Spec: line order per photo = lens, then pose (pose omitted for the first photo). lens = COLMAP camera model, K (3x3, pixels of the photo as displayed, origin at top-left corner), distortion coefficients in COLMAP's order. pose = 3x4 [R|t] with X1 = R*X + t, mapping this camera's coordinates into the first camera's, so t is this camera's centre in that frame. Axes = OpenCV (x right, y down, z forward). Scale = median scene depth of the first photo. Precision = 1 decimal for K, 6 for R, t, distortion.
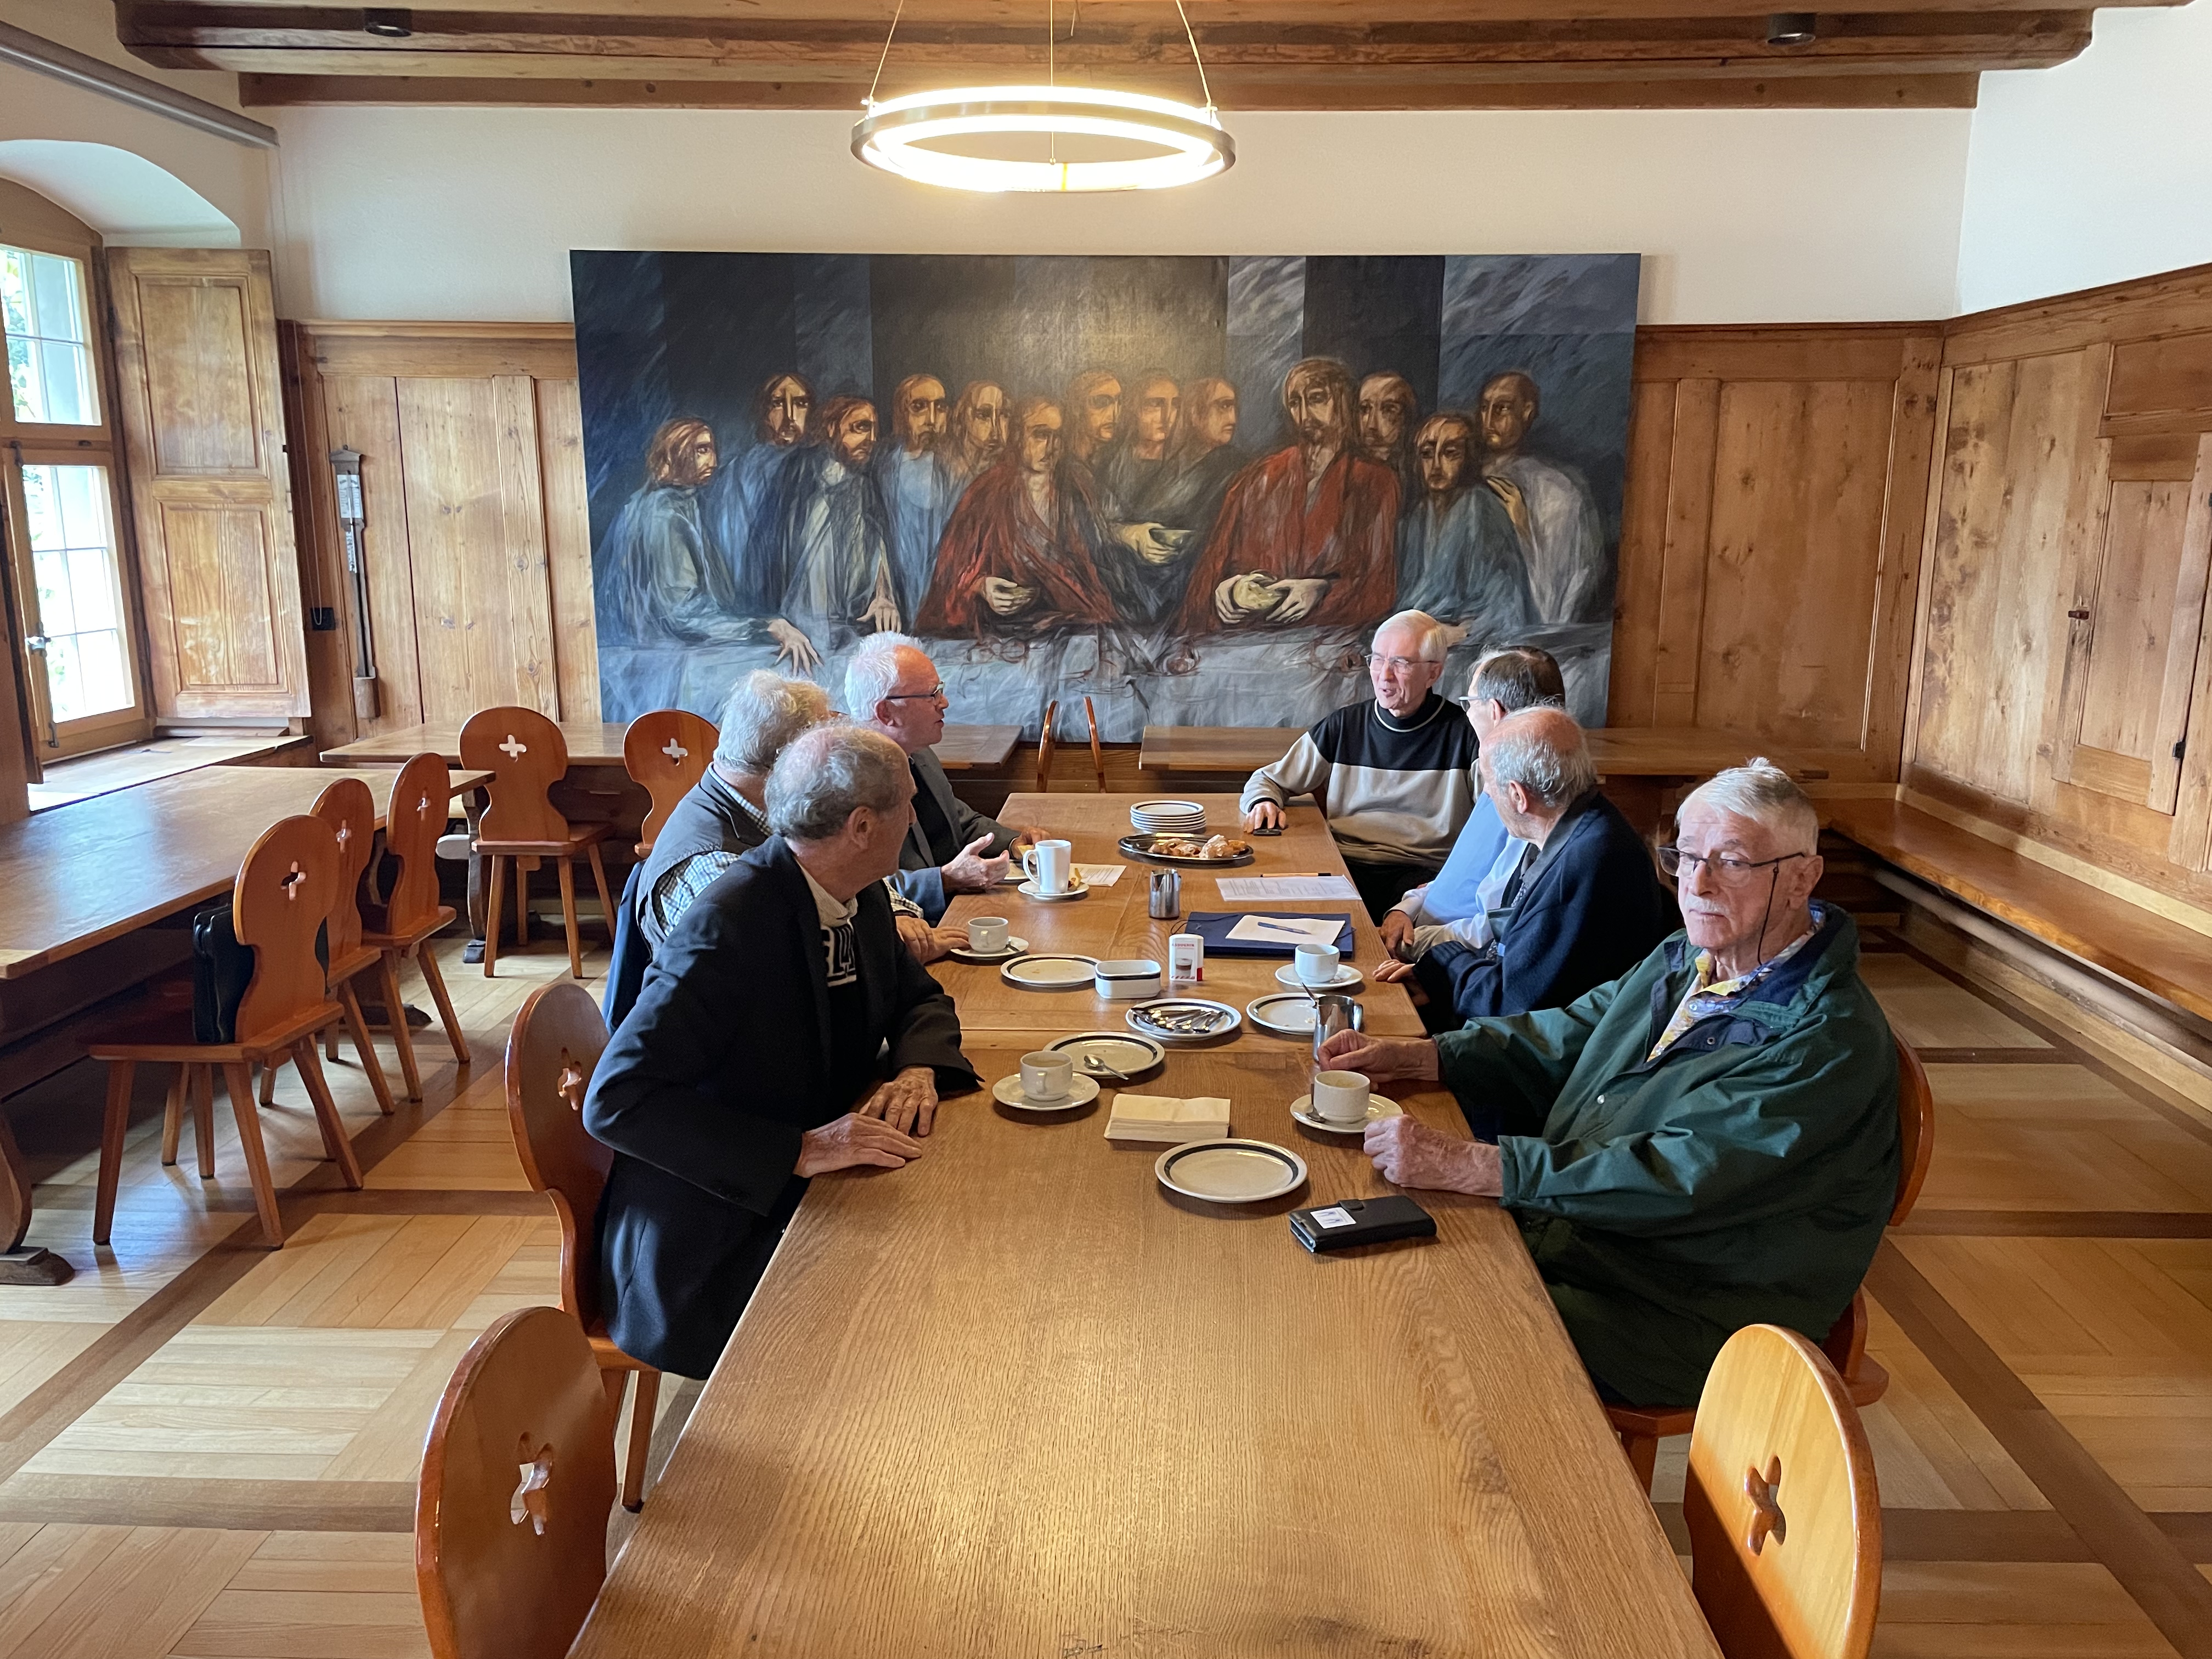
lens RADIAL K [[1679.5, 0, 1116.4], [0, 1679.5, 828.9], [0, 0, 1]] dist [0.050723, 0.001425]
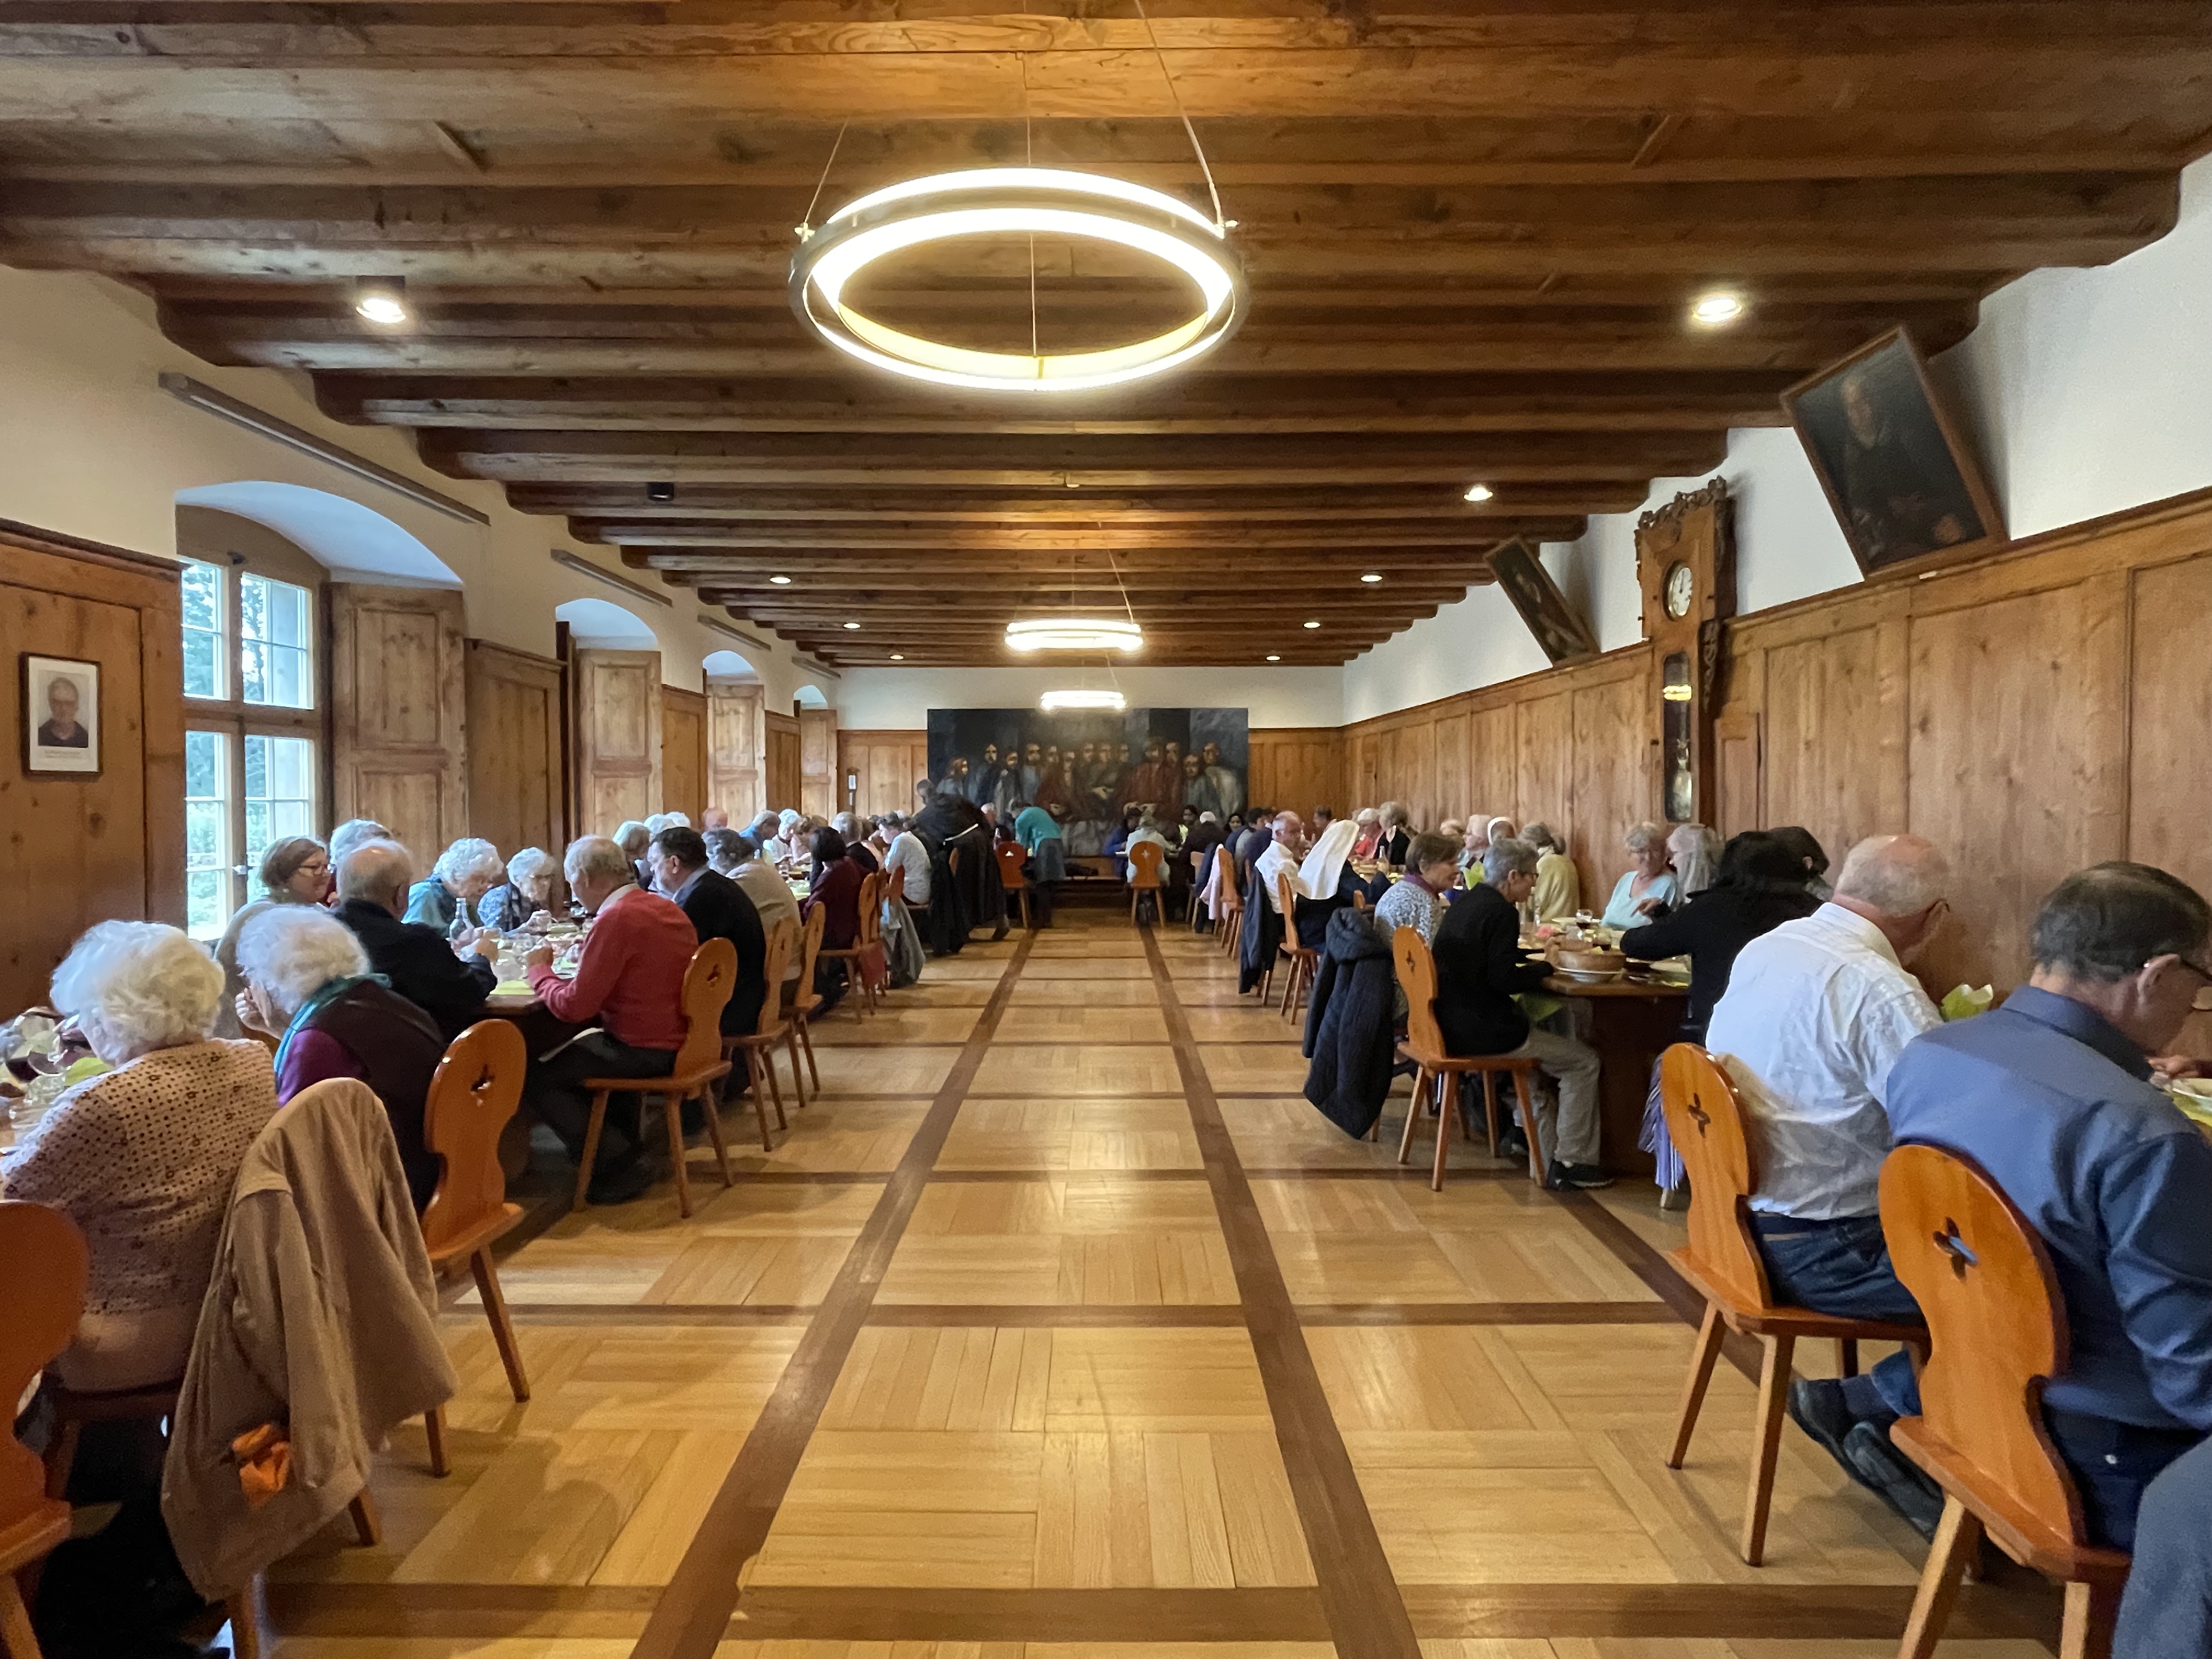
lens RADIAL K [[1162.1, 0, 1104.5], [0, 1162.1, 816.3], [0, 0, 1]] dist [-0.004870, -0.000836]
pose [[0.999939, -0.006846, -0.008620, 0.042580], [0.005136, 0.982772, -0.184753, 0.284335], [0.009736, 0.184697, 0.982747, -1.176645]]
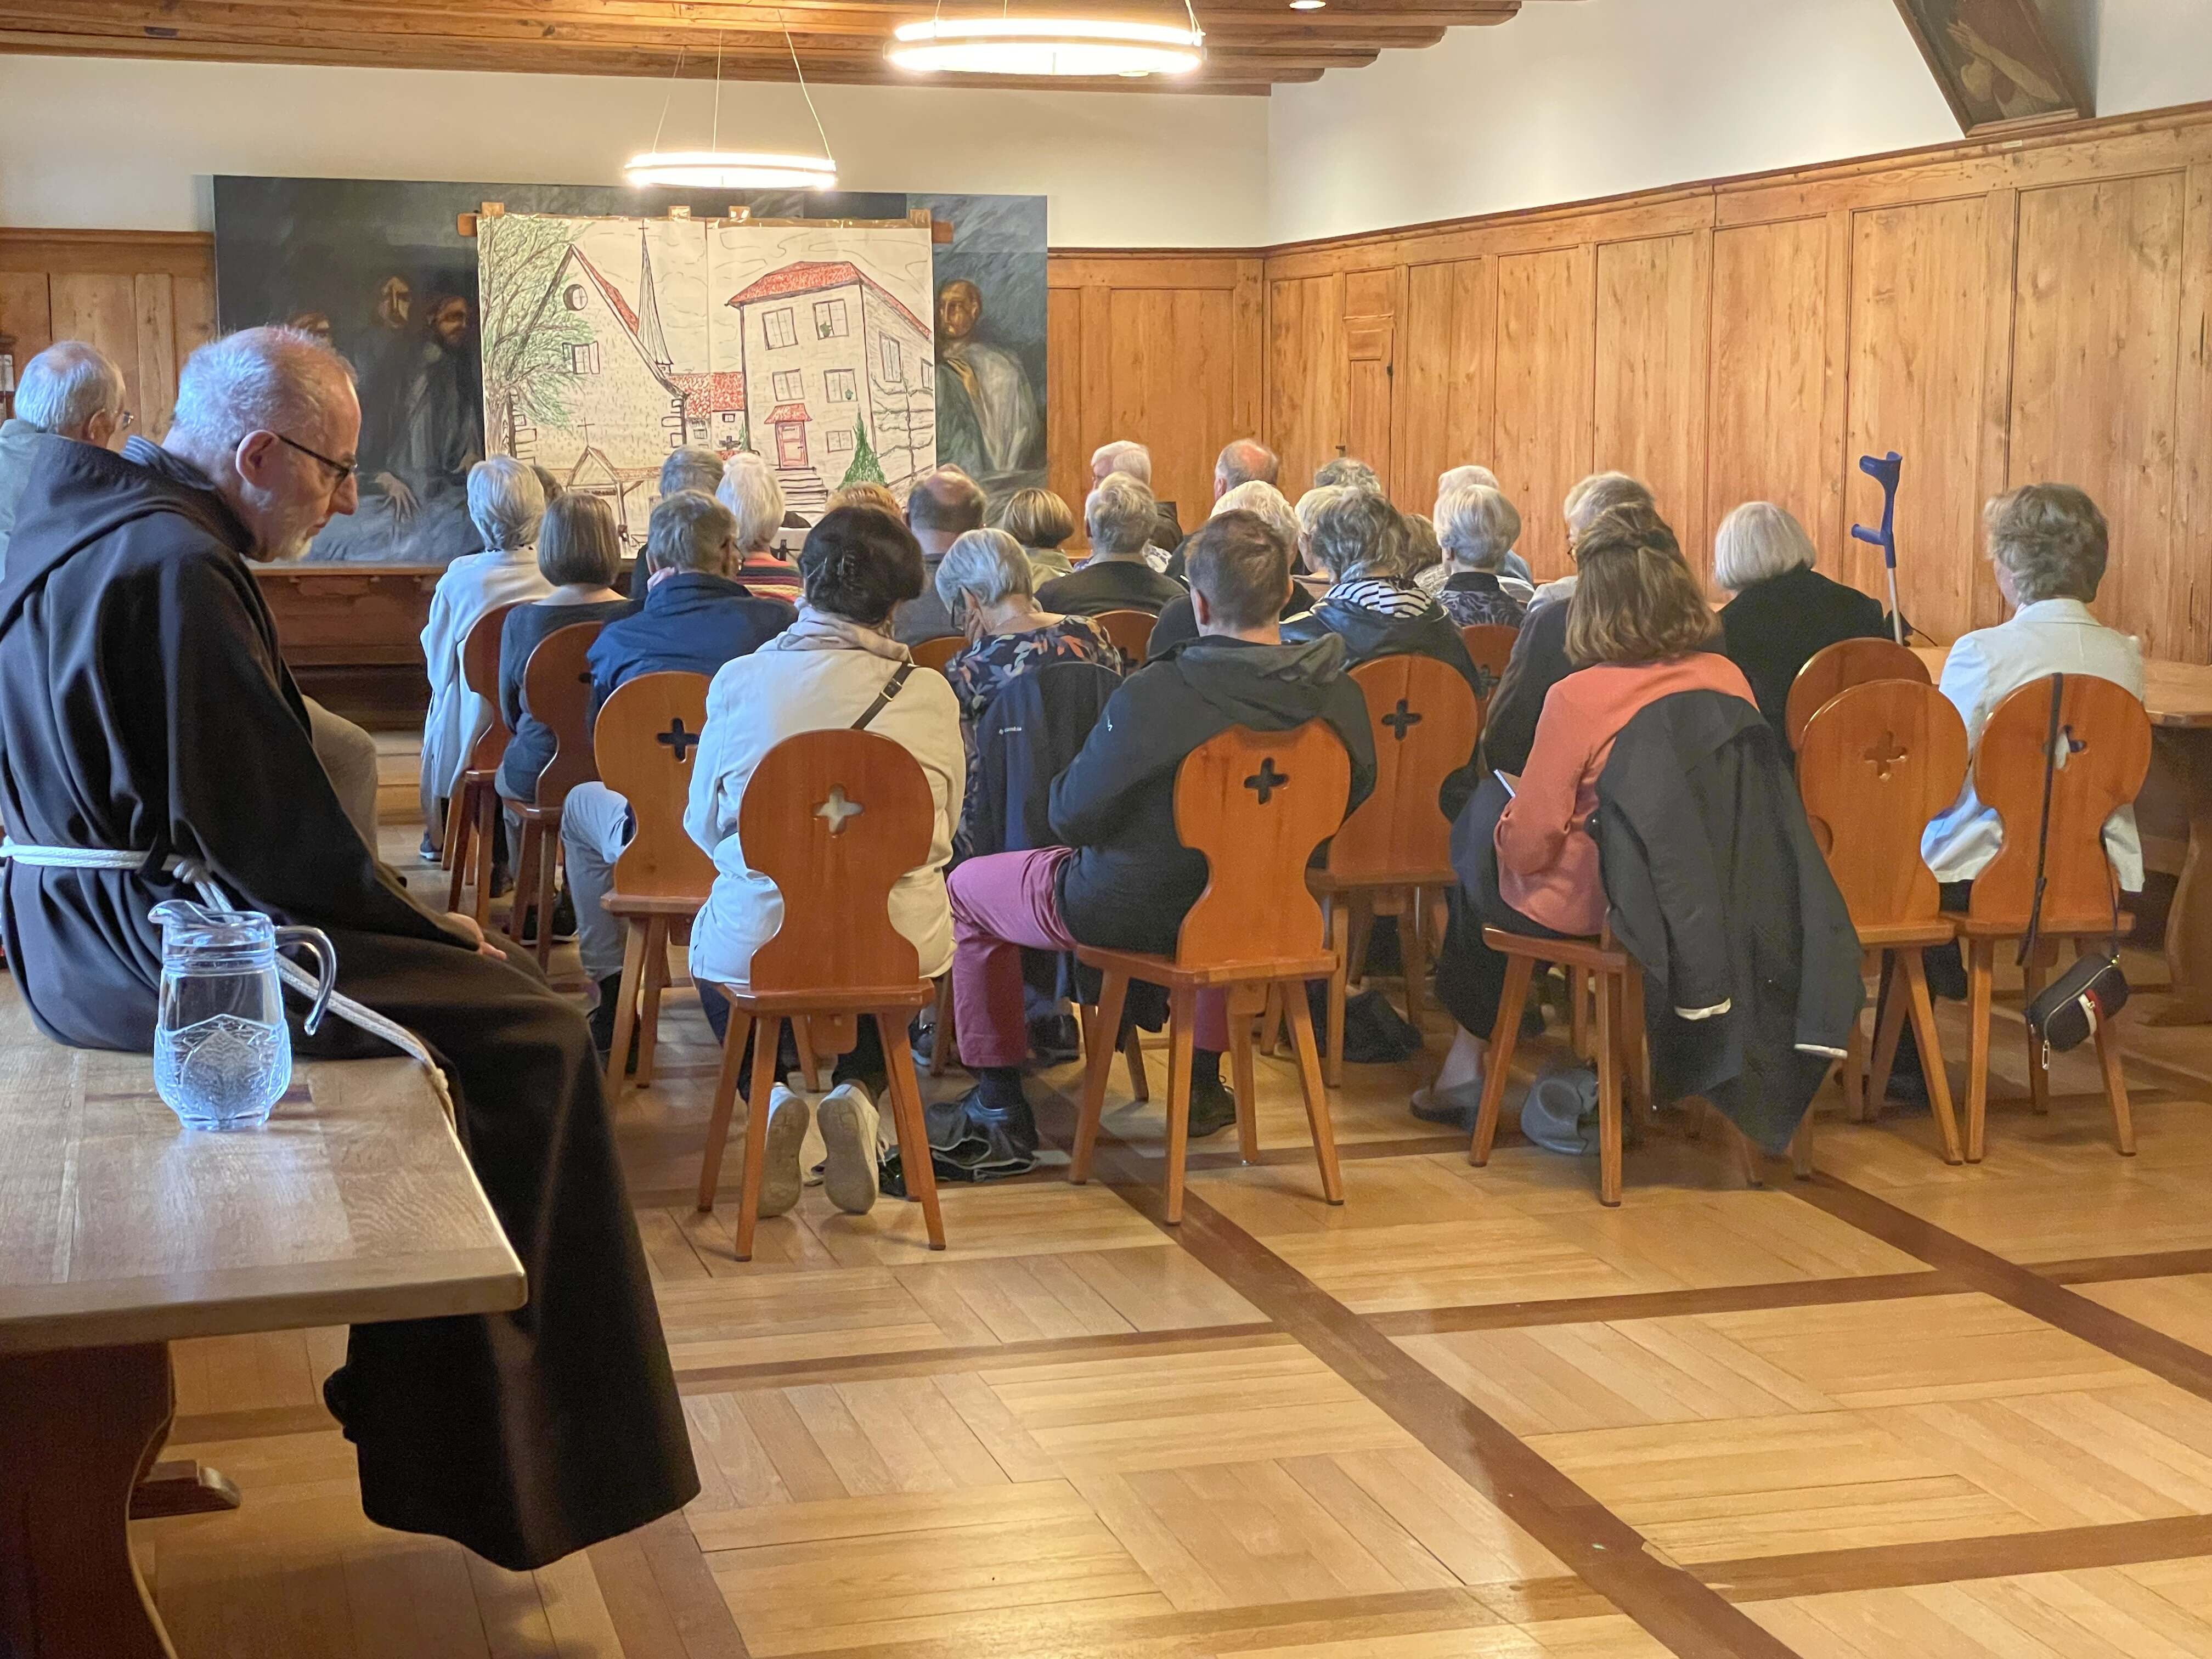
lens RADIAL K [[3298.9, 0, 1104.3], [0, 3298.9, 828.0], [0, 0, 1]] dist [0.113892, 0.000000]
pose [[0.958837, -0.040815, 0.281008, -0.396819], [0.062726, 0.995613, -0.069422, 0.337832], [-0.276941, 0.084191, 0.957191, -1.449103]]
